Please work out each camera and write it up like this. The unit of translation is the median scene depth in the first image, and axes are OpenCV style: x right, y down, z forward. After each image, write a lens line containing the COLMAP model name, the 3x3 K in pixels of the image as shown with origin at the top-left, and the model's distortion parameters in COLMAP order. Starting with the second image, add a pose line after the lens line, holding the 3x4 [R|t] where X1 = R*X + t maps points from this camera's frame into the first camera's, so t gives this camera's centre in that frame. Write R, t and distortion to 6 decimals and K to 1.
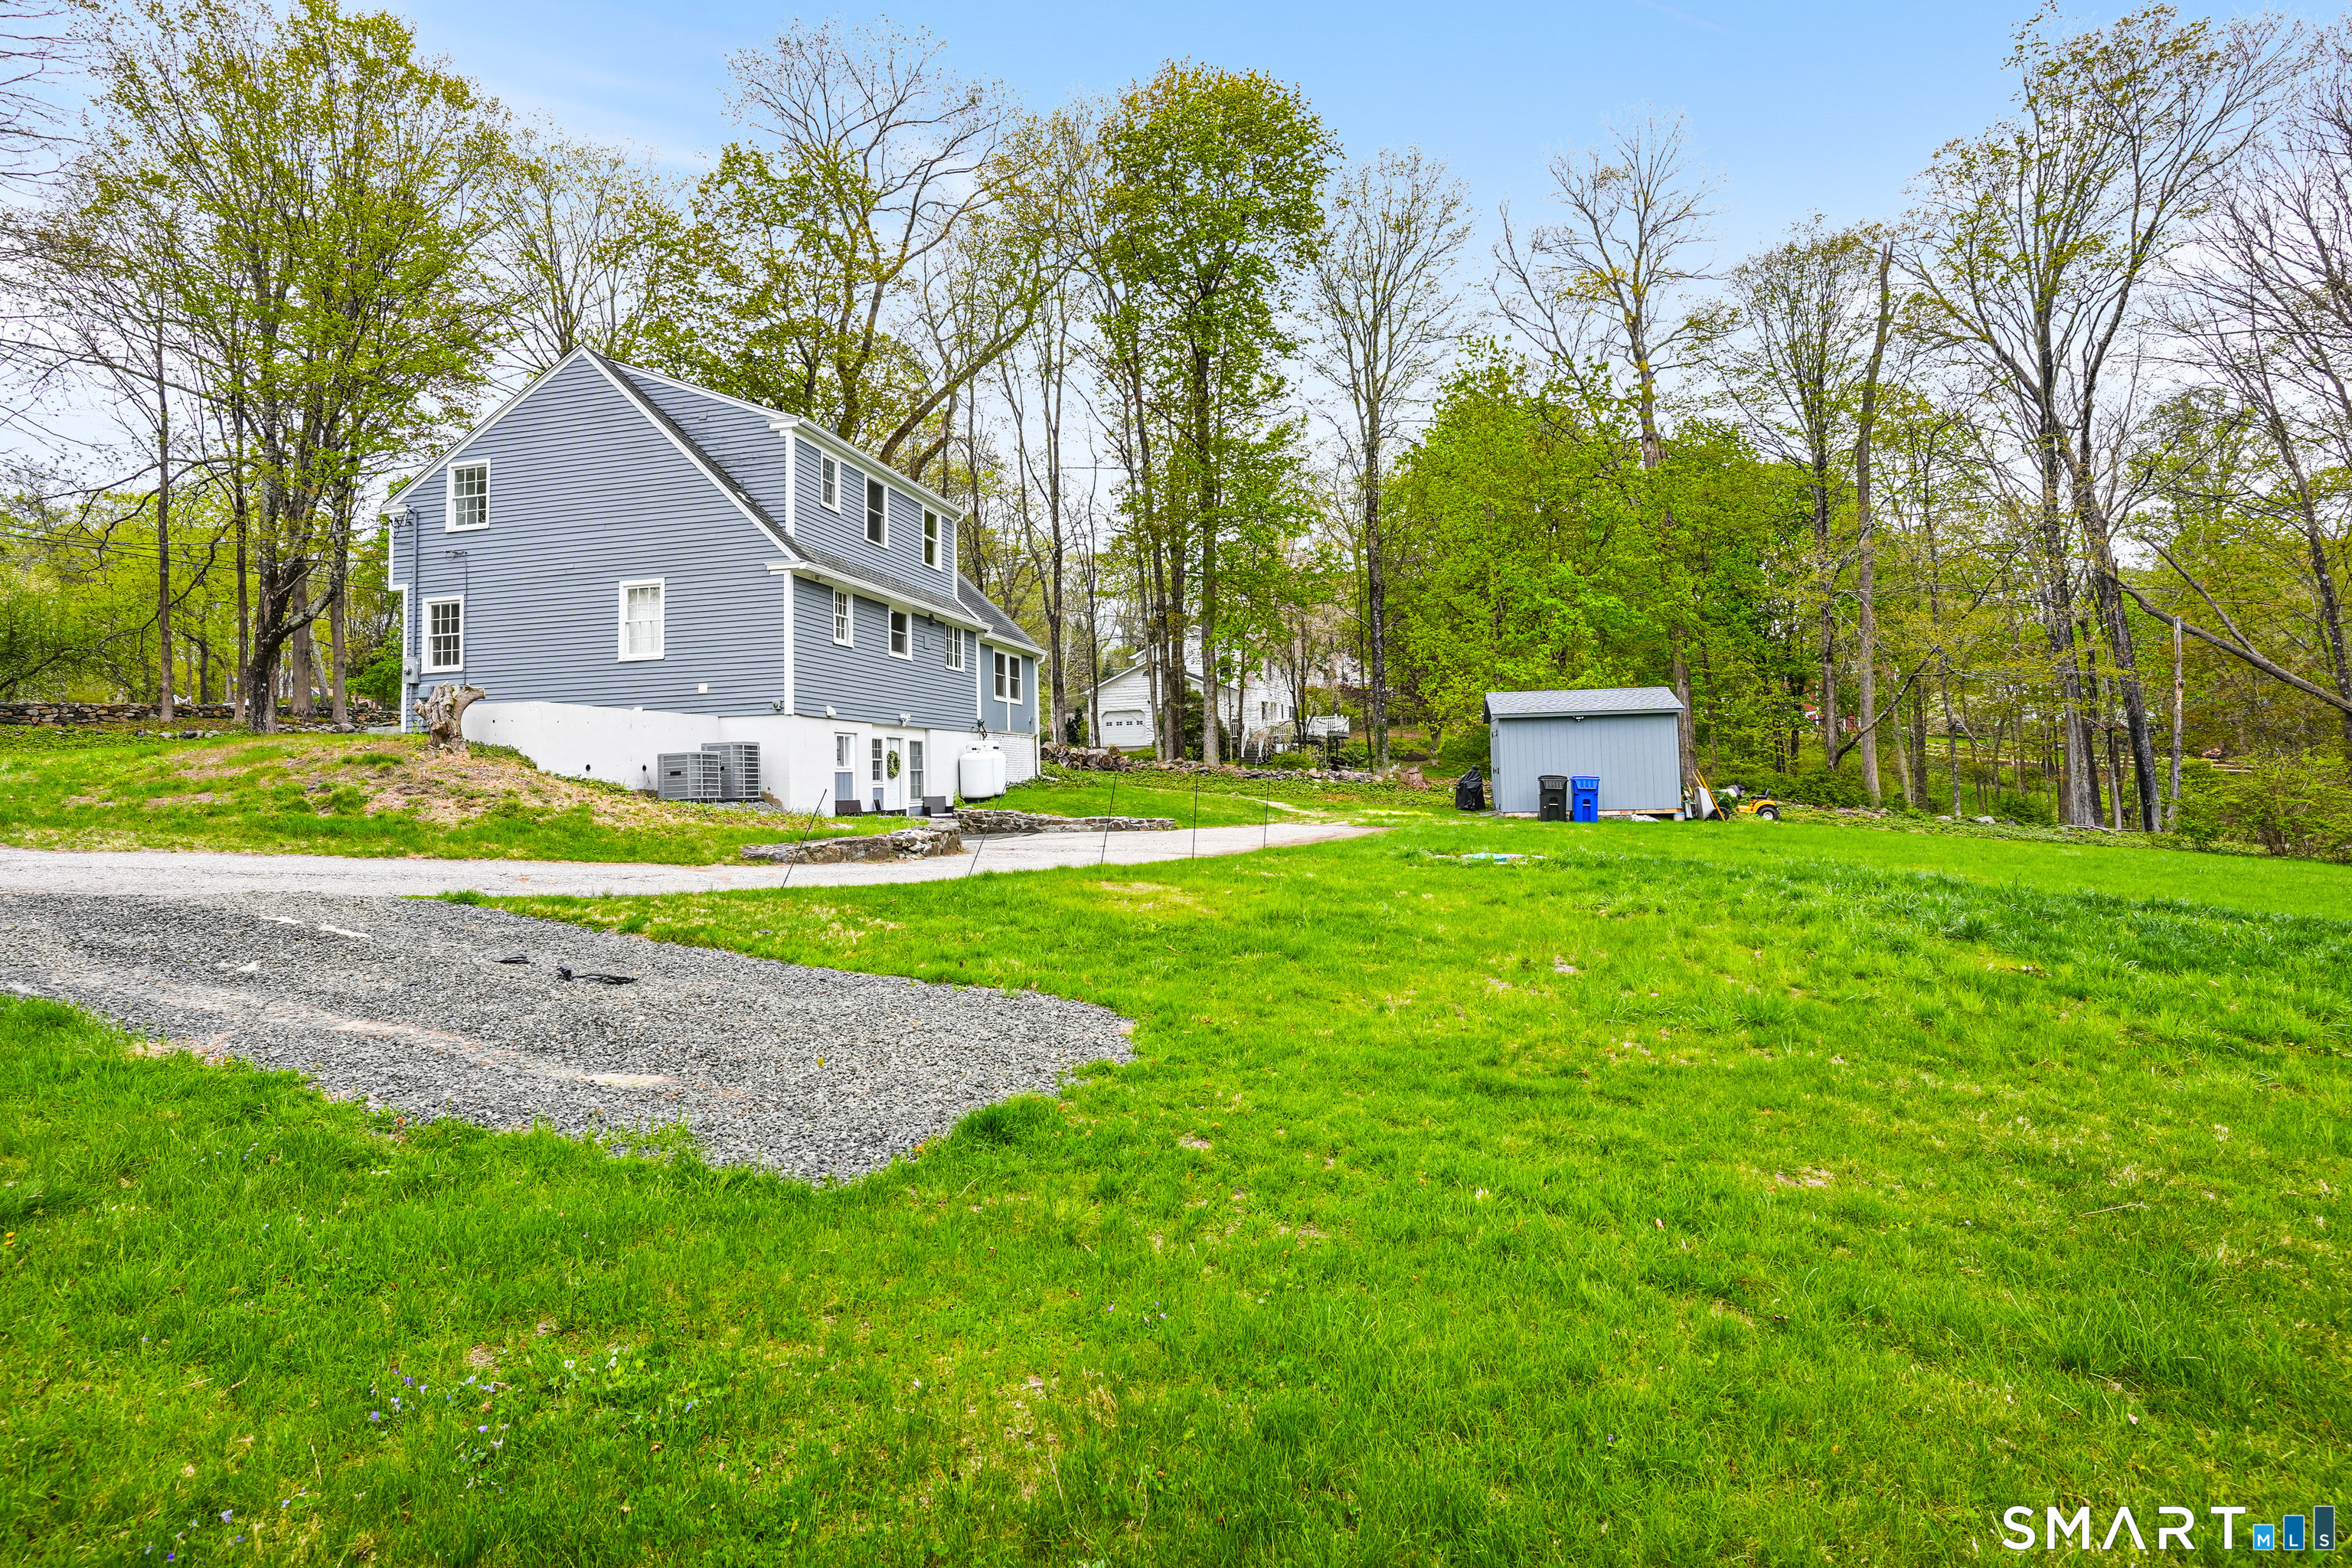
lens RADIAL K [[1163.3, 0, 1149.8], [0, 1163.3, 729.0], [0, 0, 1]] dist [-0.071897, 0.028251]
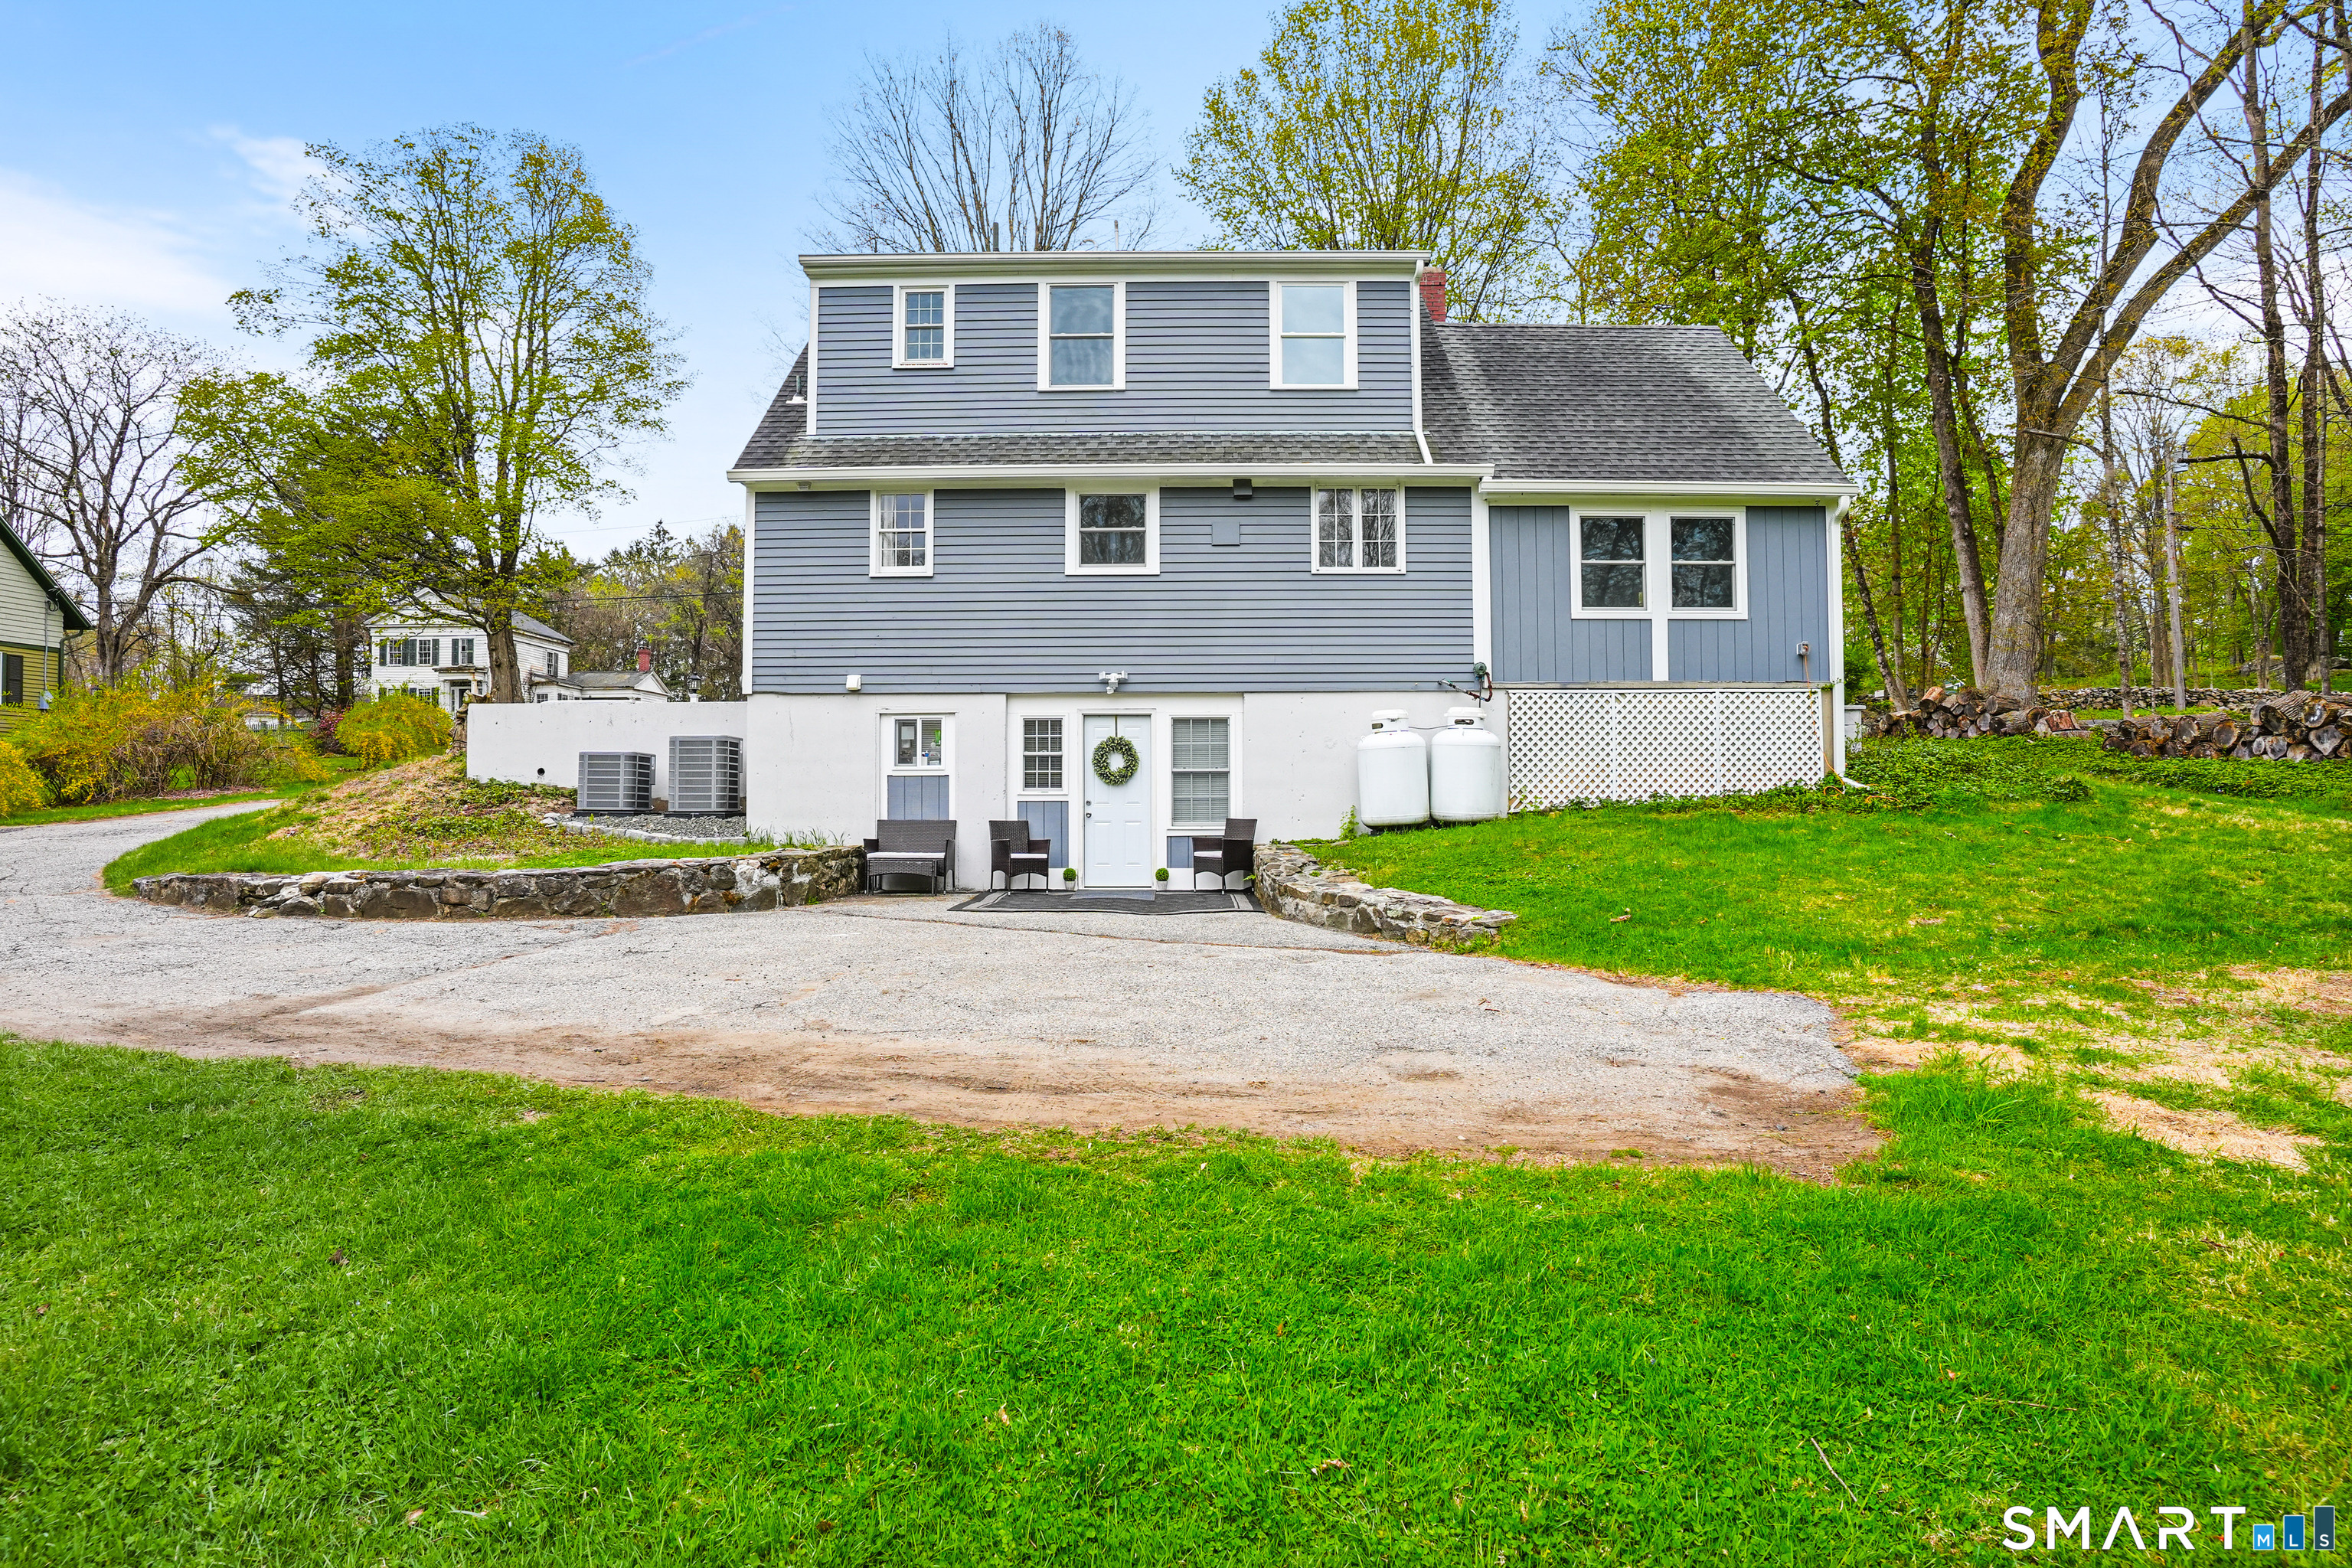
lens RADIAL K [[1163.3, 0, 1182.1], [0, 1163.3, 783.0], [0, 0, 1]] dist [-0.071897, 0.028251]
pose [[0.234841, 0.028843, -0.971606, 0.090382], [0.041803, 0.998335, 0.039740, 0.005145], [0.971135, -0.049949, 0.233244, 0.232705]]
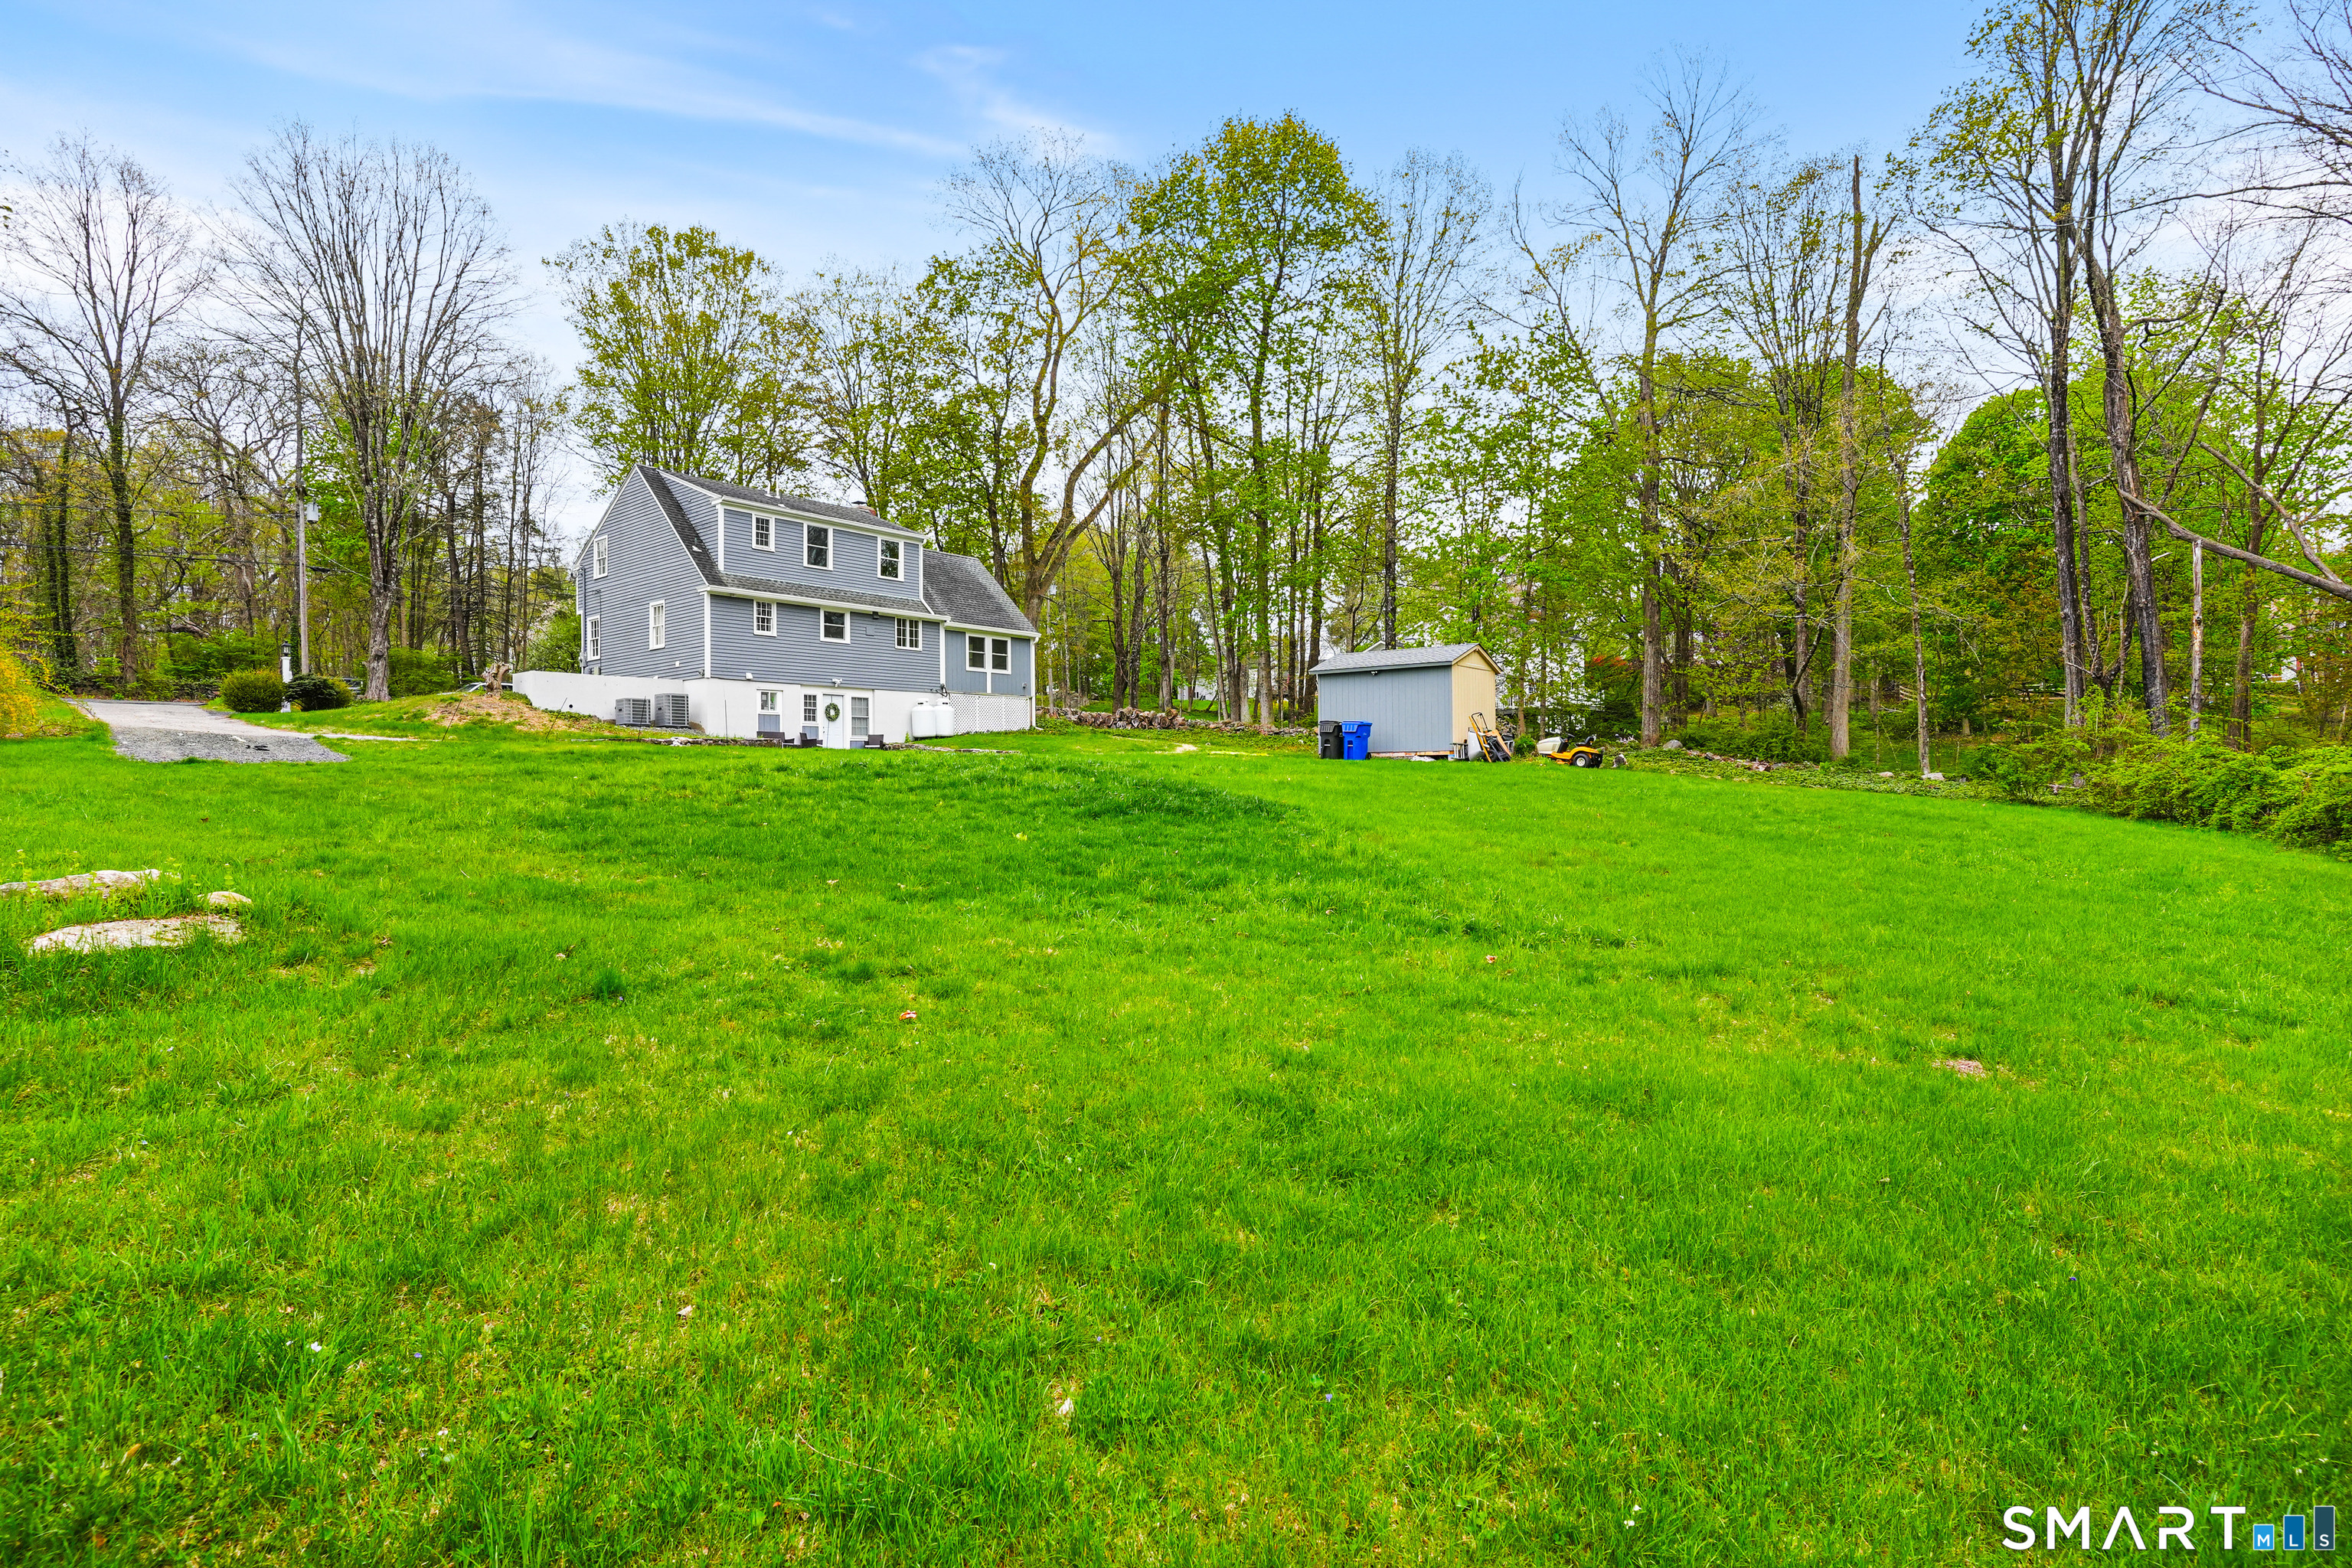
lens RADIAL K [[1163.3, 0, 1170.4], [0, 1163.3, 774.3], [0, 0, 1]] dist [-0.071897, 0.028251]
pose [[0.902342, 0.012278, -0.430845, 0.217466], [0.006733, 0.999071, 0.042571, 0.013133], [0.430967, -0.041314, 0.901421, -0.047986]]
